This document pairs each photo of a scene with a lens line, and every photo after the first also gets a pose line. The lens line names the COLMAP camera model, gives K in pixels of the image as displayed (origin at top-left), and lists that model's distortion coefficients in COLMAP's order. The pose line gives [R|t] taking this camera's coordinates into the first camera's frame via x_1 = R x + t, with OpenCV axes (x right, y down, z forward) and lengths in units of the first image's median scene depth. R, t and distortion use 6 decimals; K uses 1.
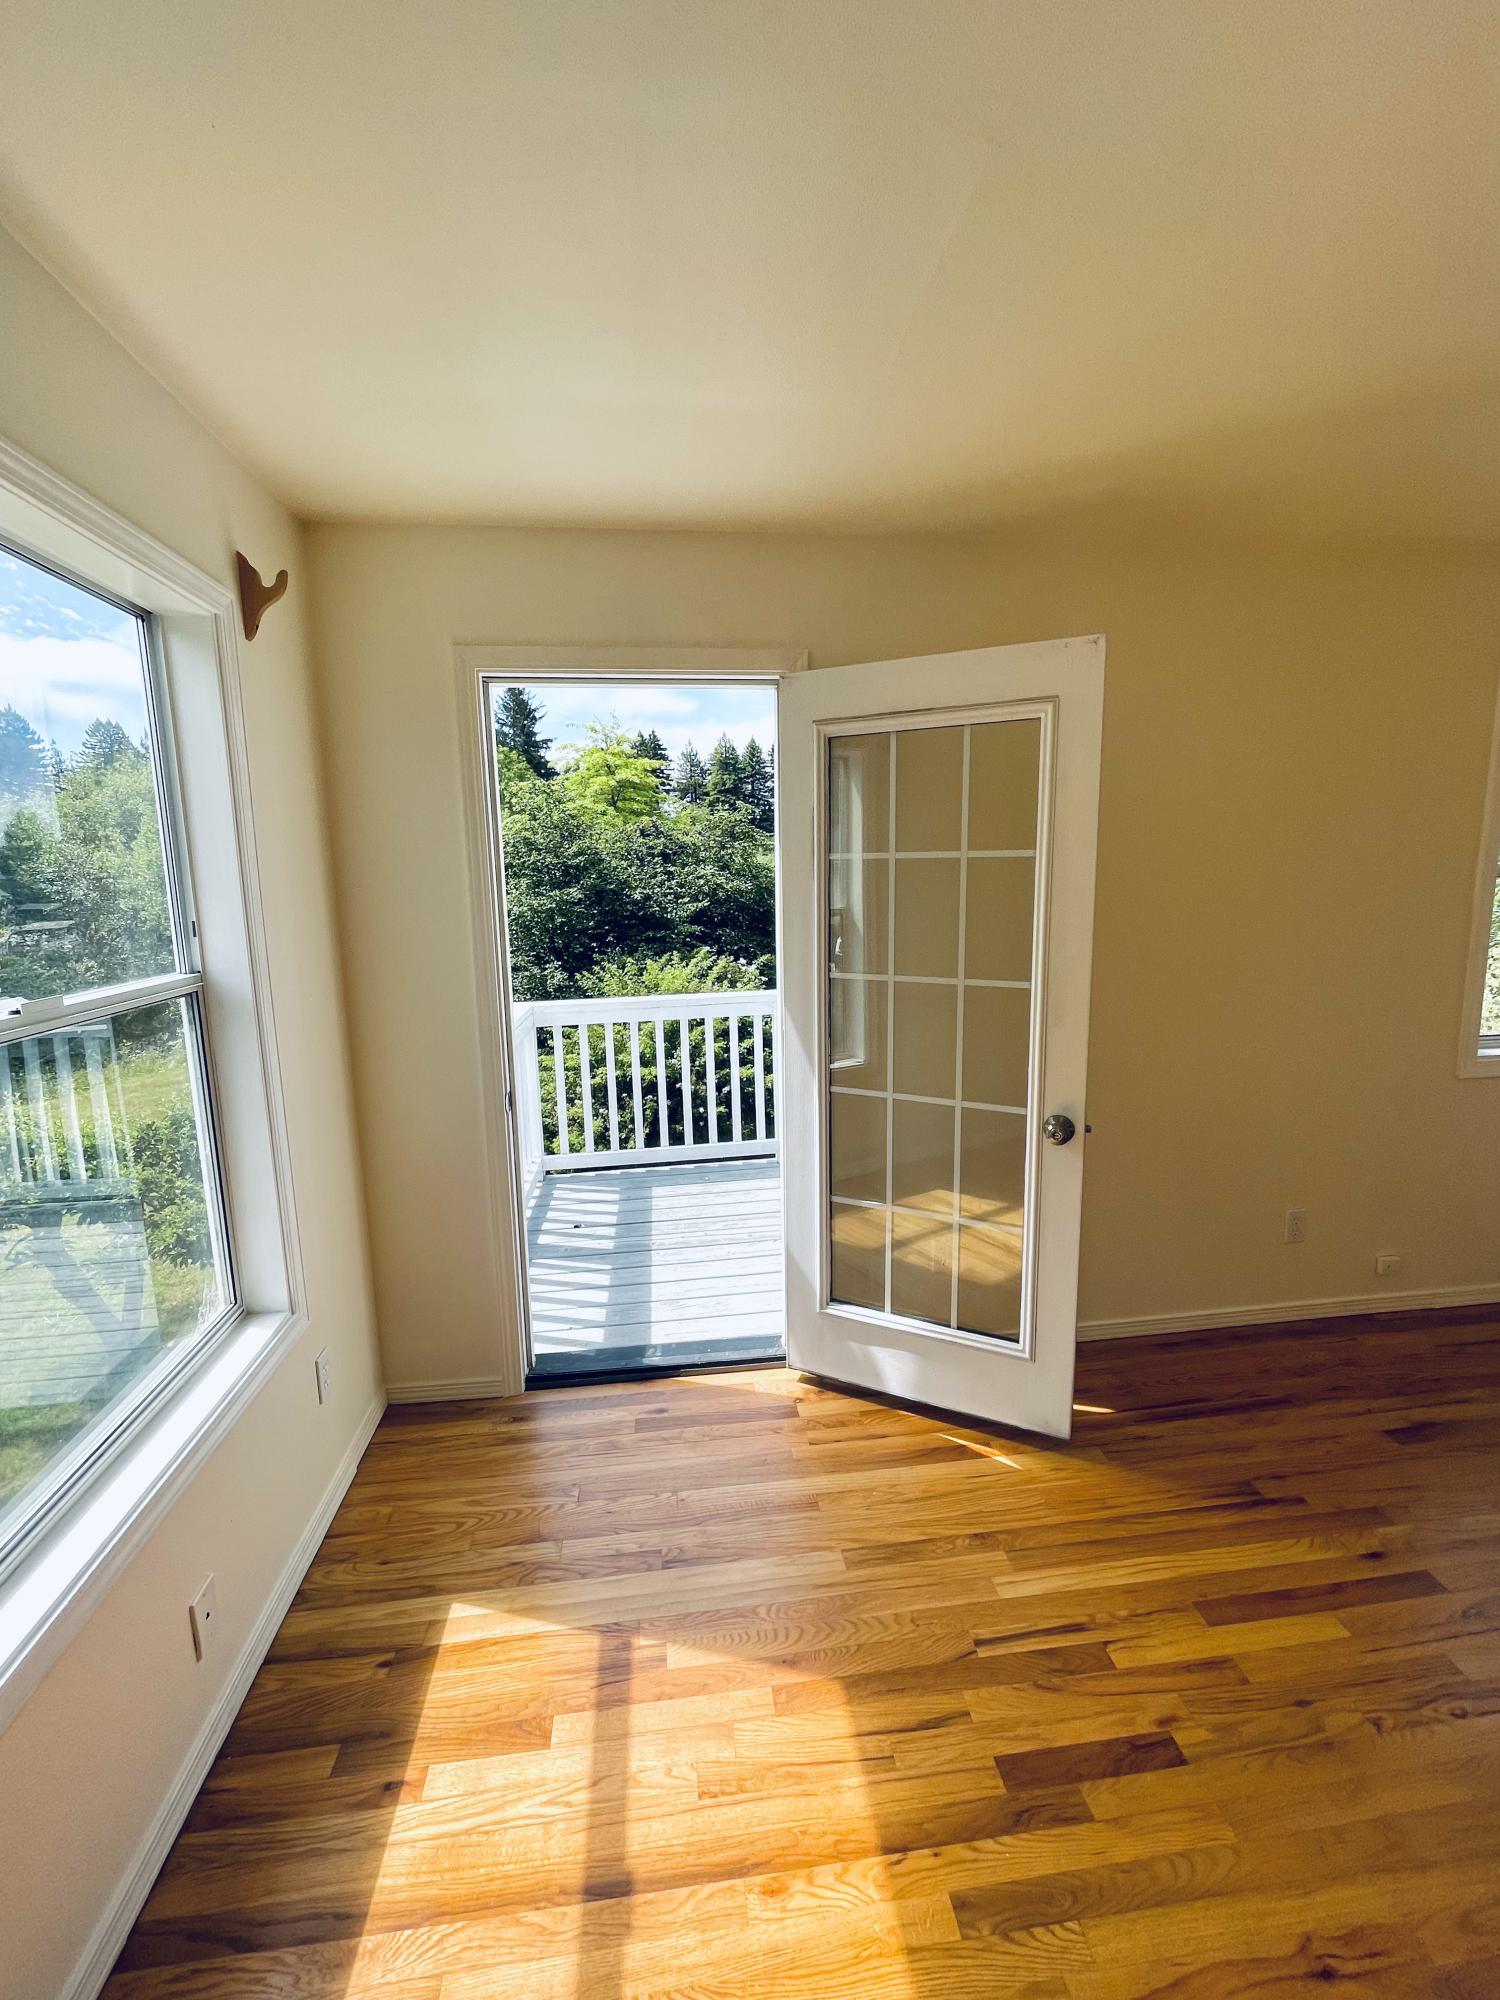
lens RADIAL K [[814.2, 0, 750.0], [0, 814.2, 1000.0], [0, 0, 1]] dist [-0.001095, 0.000016]
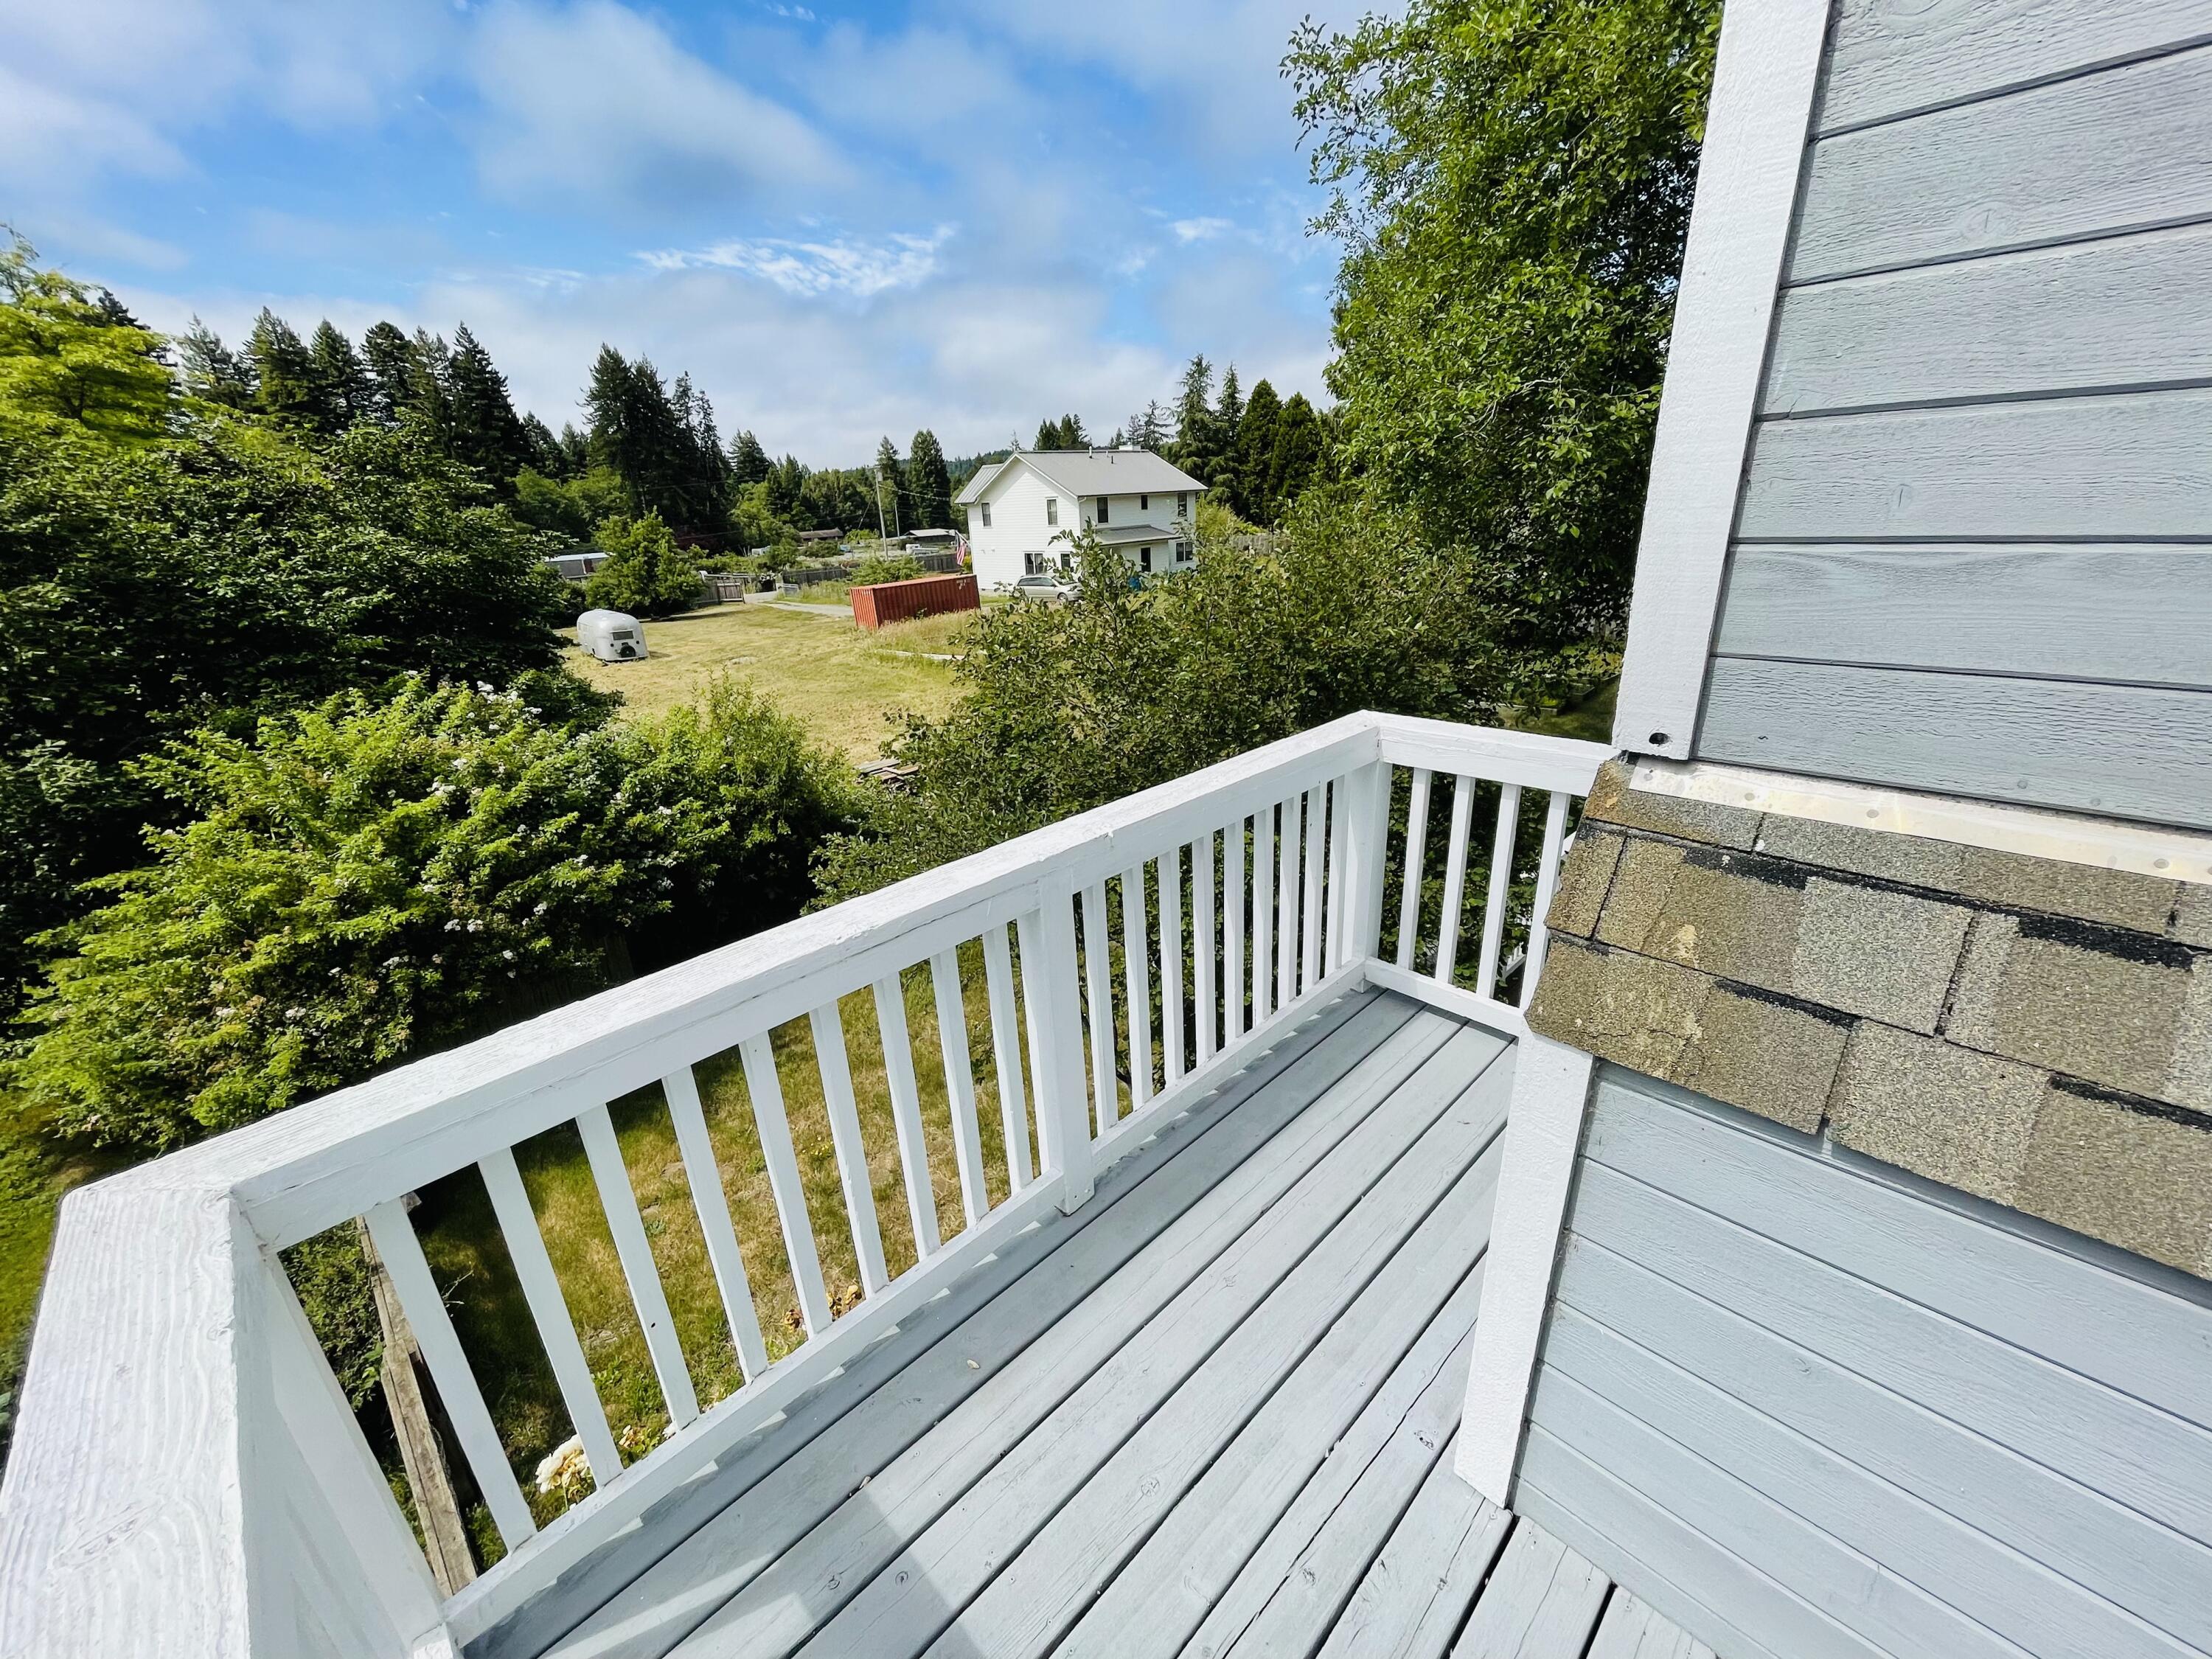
lens RADIAL K [[900.5, 0, 1095.6], [0, 900.5, 830.4], [0, 0, 1]] dist [-0.001095, 0.000016]
pose [[0.793810, -0.224251, 0.565311, -0.058055], [0.123036, 0.969531, 0.211832, -0.033085], [-0.595590, -0.098601, 0.797214, 0.193020]]
